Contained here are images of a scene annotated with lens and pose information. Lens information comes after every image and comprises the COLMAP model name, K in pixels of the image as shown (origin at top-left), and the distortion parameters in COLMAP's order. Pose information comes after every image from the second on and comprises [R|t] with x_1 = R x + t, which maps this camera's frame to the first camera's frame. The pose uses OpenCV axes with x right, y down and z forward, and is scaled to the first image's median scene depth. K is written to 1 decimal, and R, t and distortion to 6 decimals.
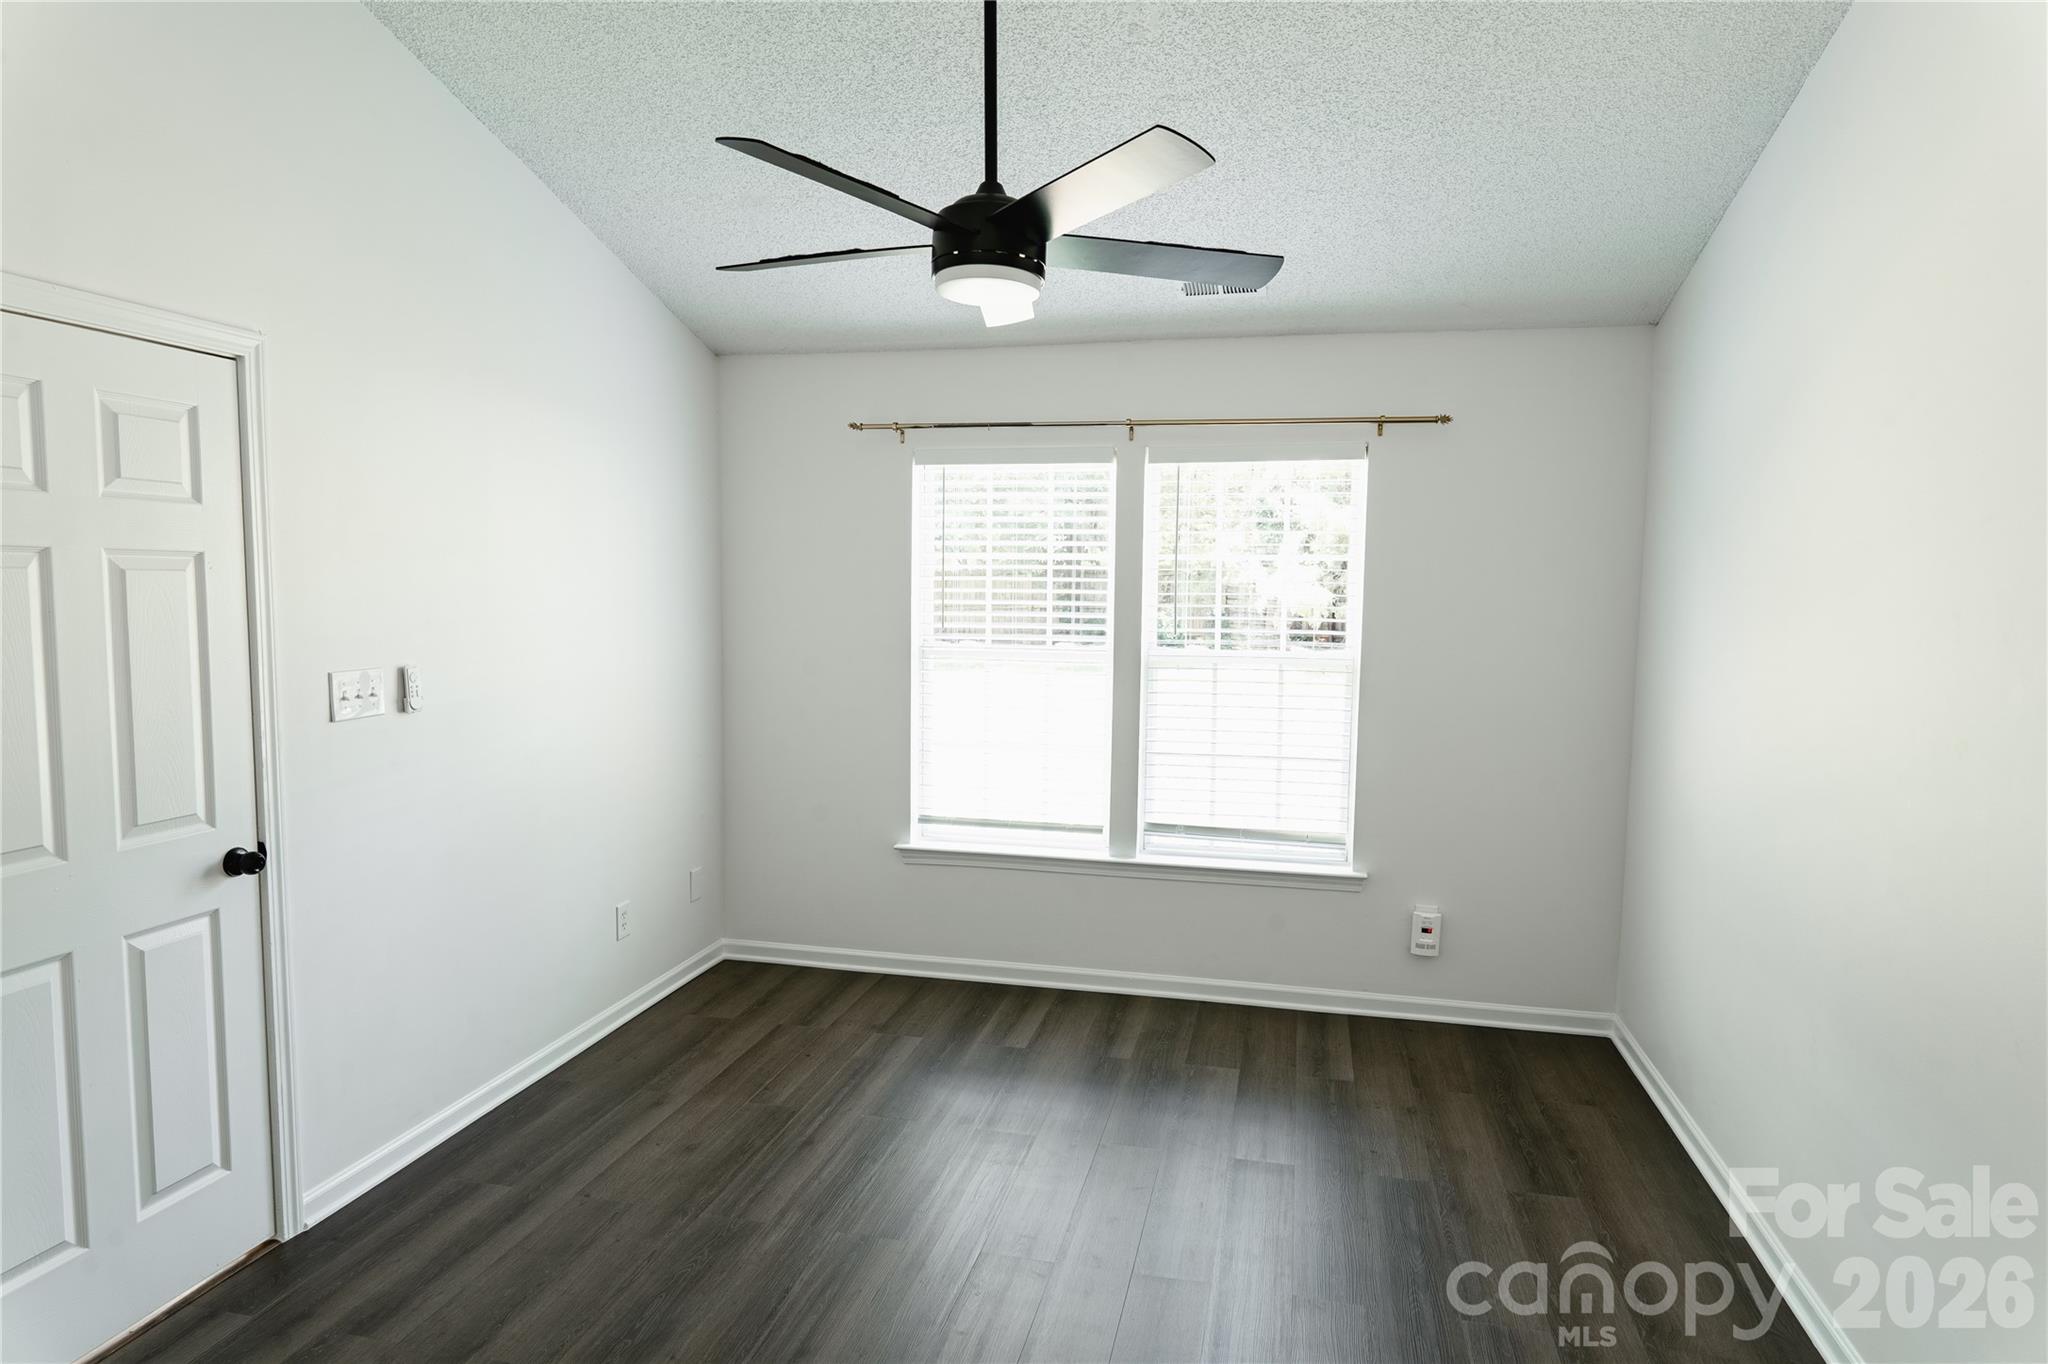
lens RADIAL K [[1194.0, 0, 1028.8], [0, 1194.0, 684.9], [0, 0, 1]] dist [-0.002258, -0.001526]
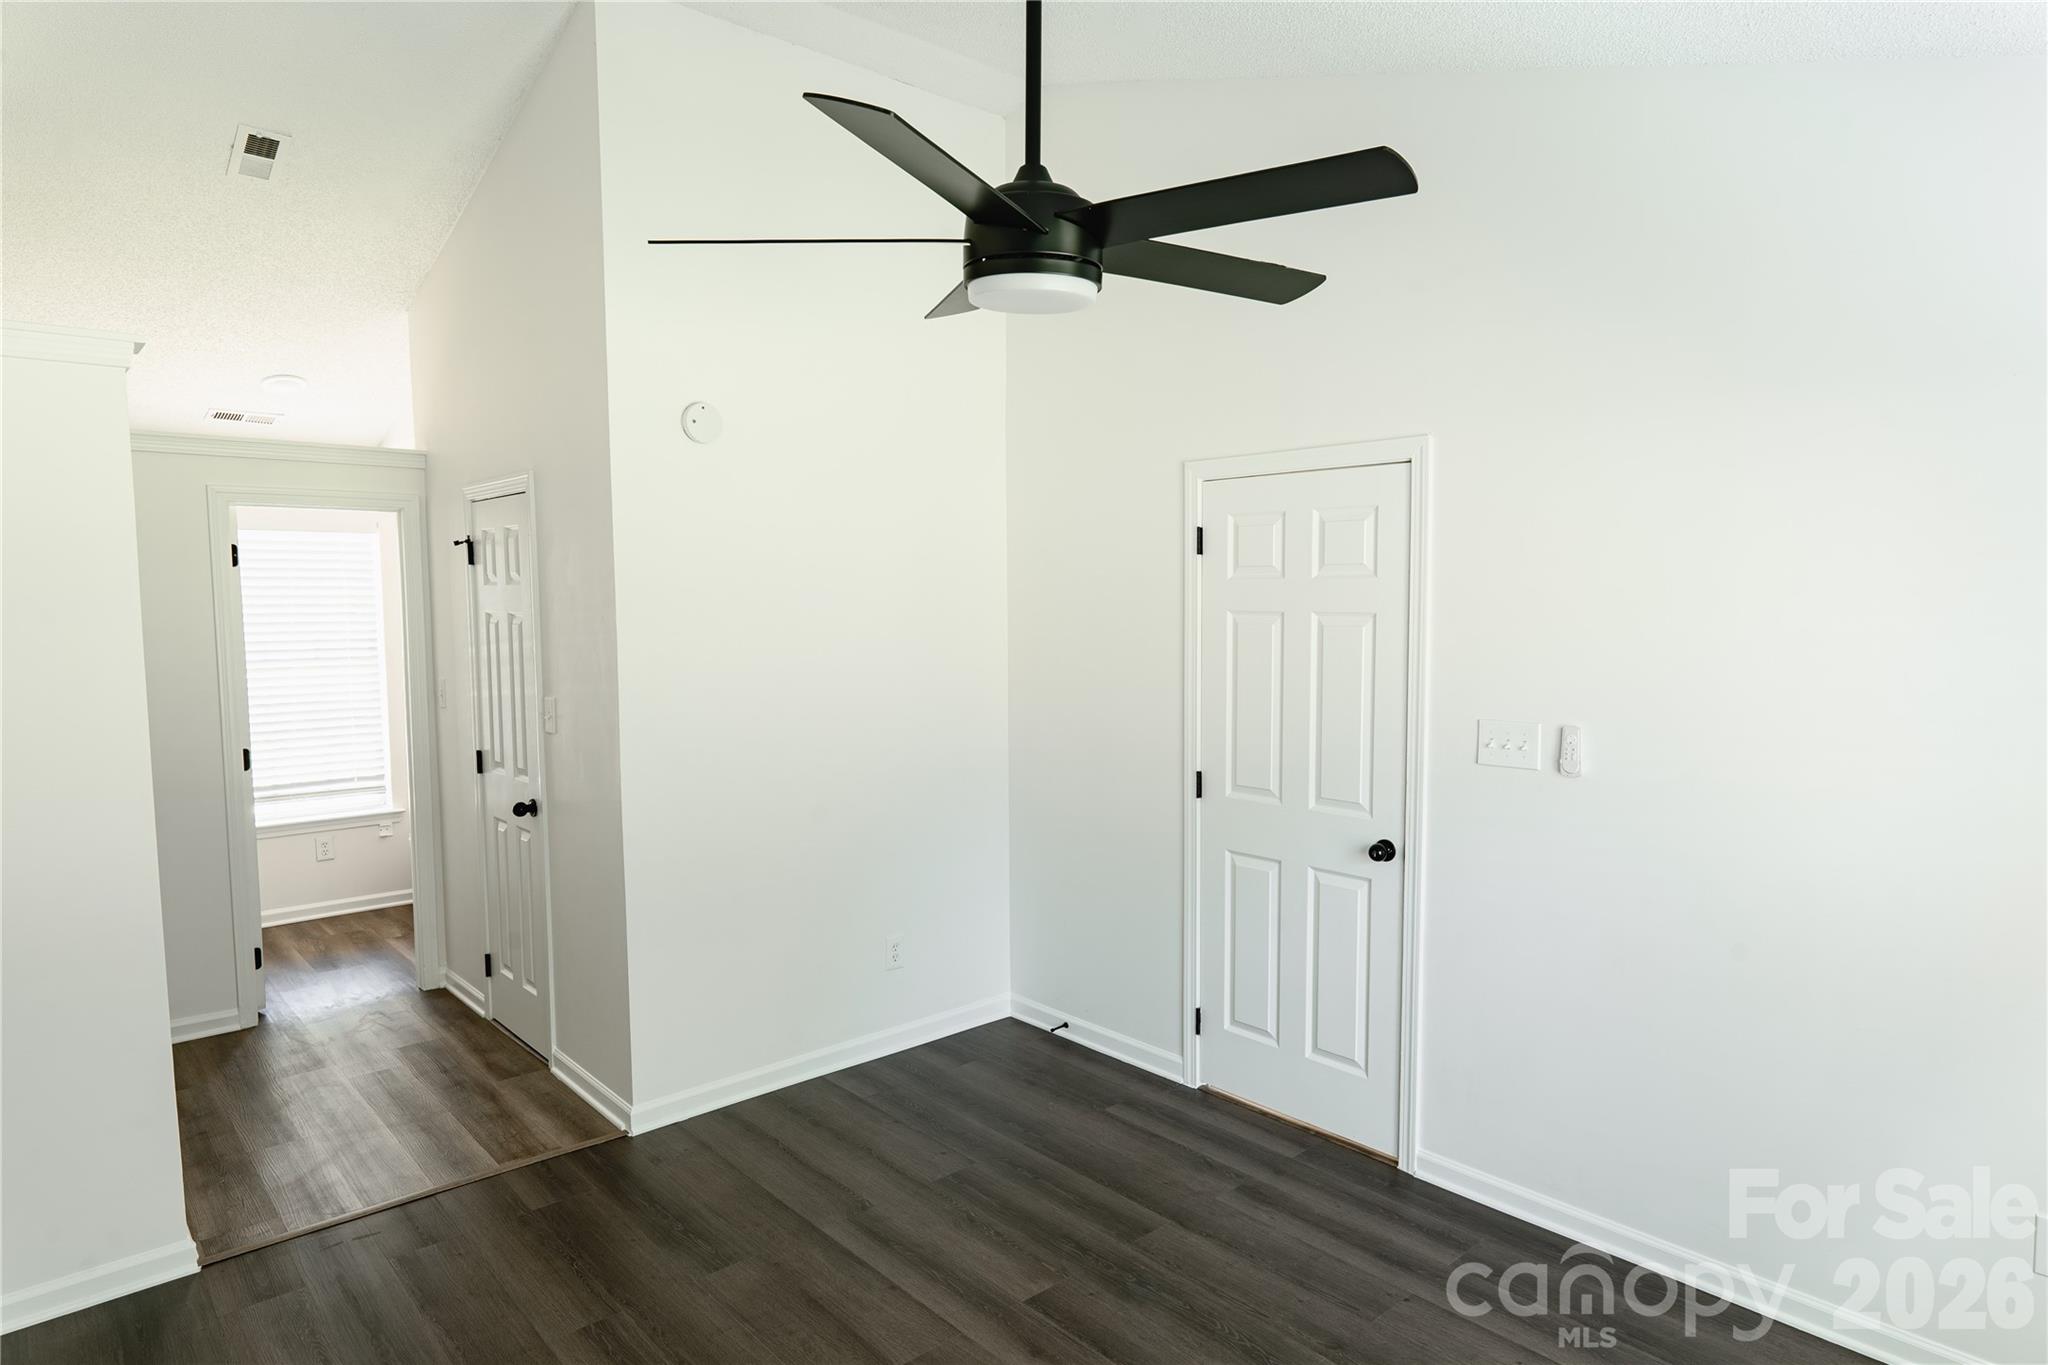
lens RADIAL K [[1194.0, 0, 1028.8], [0, 1194.0, 685.4], [0, 0, 1]] dist [-0.002258, -0.001526]
pose [[-0.583760, 0.055233, -0.810045, 0.417291], [-0.067589, 0.990915, 0.116274, -0.106911], [0.809108, 0.122626, -0.574723, 0.973468]]
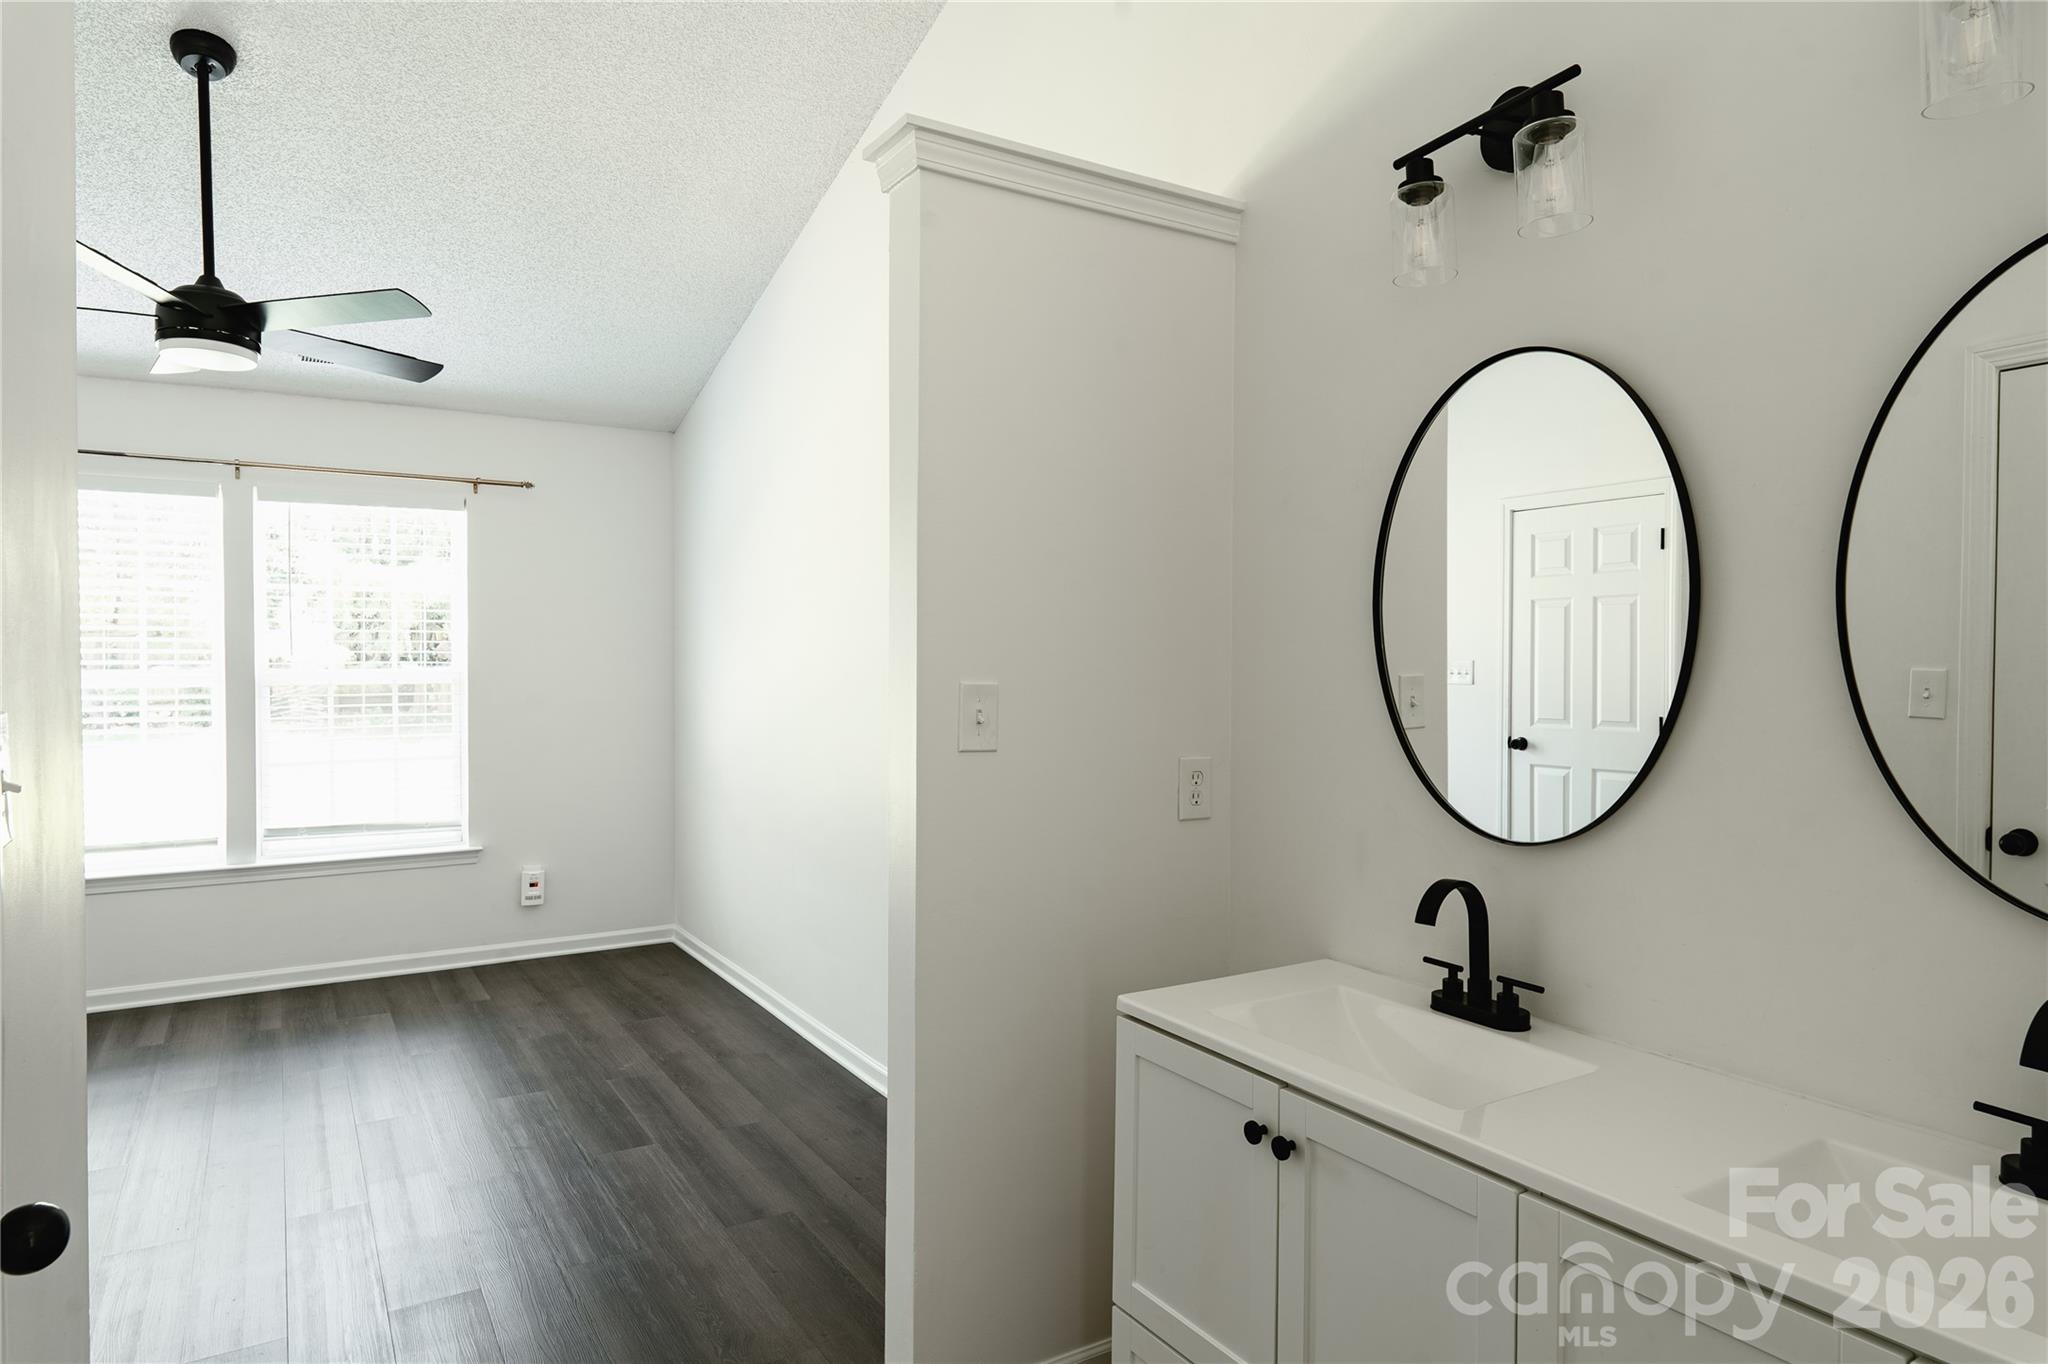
lens RADIAL K [[1194.0, 0, 1028.8], [0, 1194.0, 684.9], [0, 0, 1]] dist [-0.002258, -0.001526]
pose [[0.710254, -0.029714, 0.703318, -0.209573], [0.067387, 0.997390, -0.025912, 0.074069], [-0.700713, 0.065799, 0.710403, -0.331780]]
